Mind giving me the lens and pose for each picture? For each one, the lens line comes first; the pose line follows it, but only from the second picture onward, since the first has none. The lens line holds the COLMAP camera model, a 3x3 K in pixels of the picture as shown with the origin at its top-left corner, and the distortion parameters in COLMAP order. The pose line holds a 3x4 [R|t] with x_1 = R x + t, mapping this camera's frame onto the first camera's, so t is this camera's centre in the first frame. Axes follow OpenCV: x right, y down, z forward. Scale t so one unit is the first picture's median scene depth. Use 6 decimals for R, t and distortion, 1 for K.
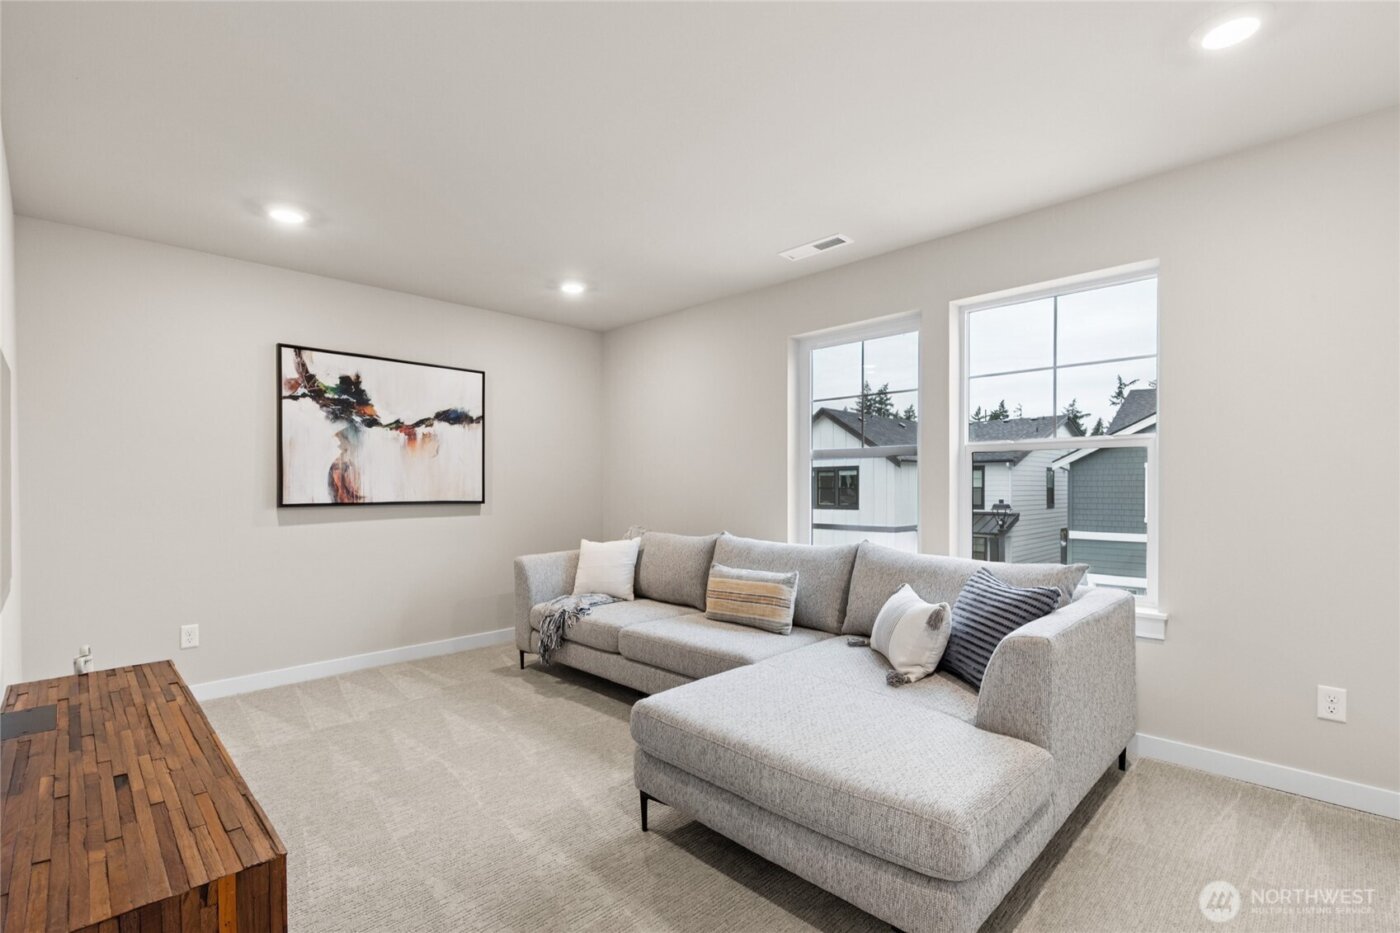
lens RADIAL K [[640.0, 0, 714.9], [0, 640.0, 486.7], [0, 0, 1]] dist [0.014038, -0.002743]
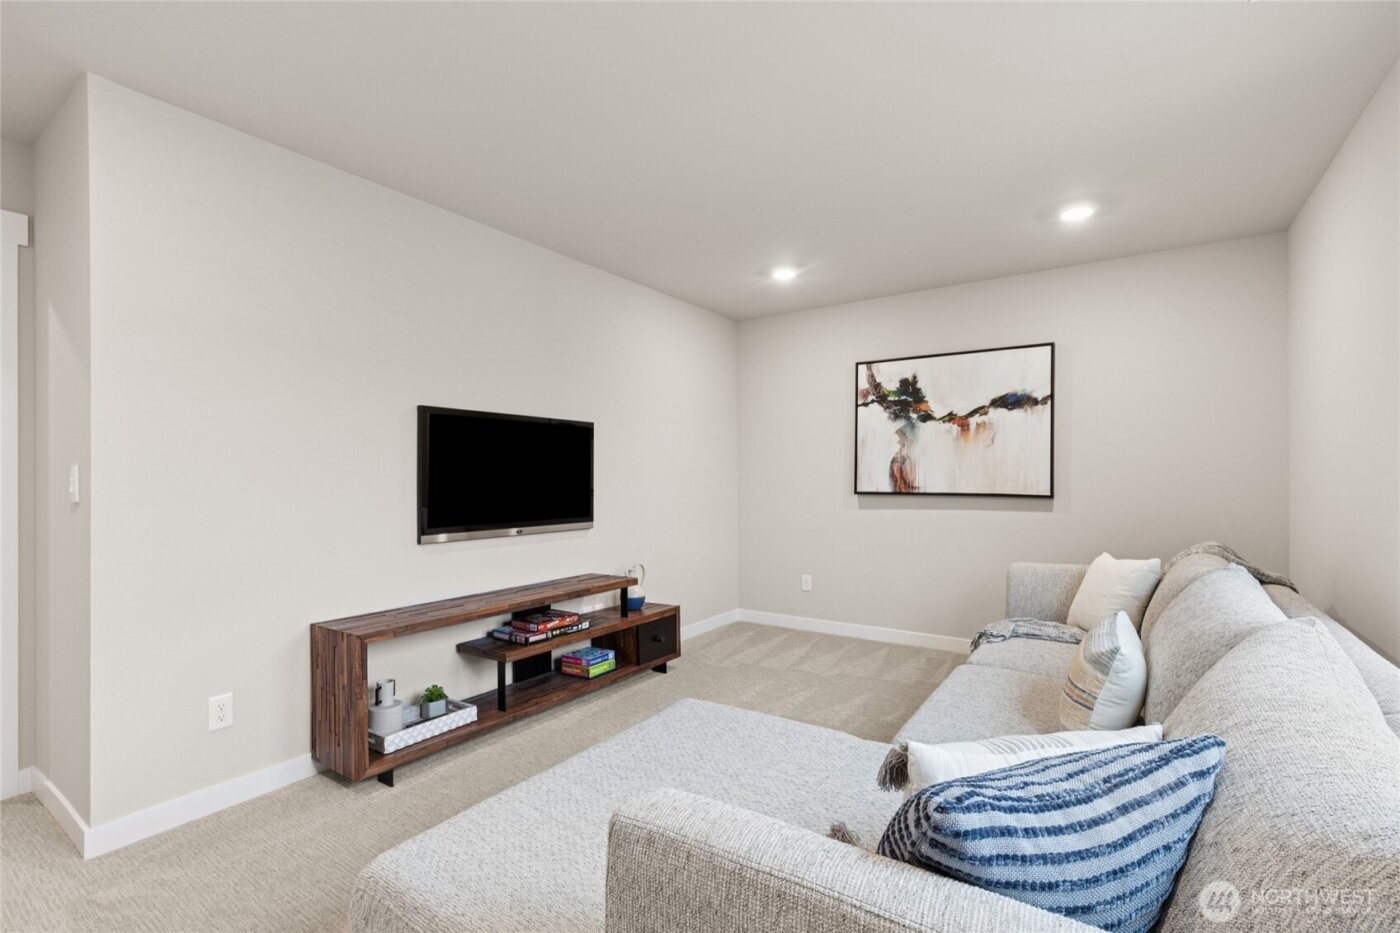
lens RADIAL K [[640.0, 0, 698.5], [0, 640.0, 473.1], [0, 0, 1]] dist [0.014038, -0.002743]
pose [[0.166426, -0.004223, -0.986045, 0.458411], [-0.003815, 0.999981, -0.004926, -0.001447], [0.986047, 0.004582, 0.166407, 0.457624]]
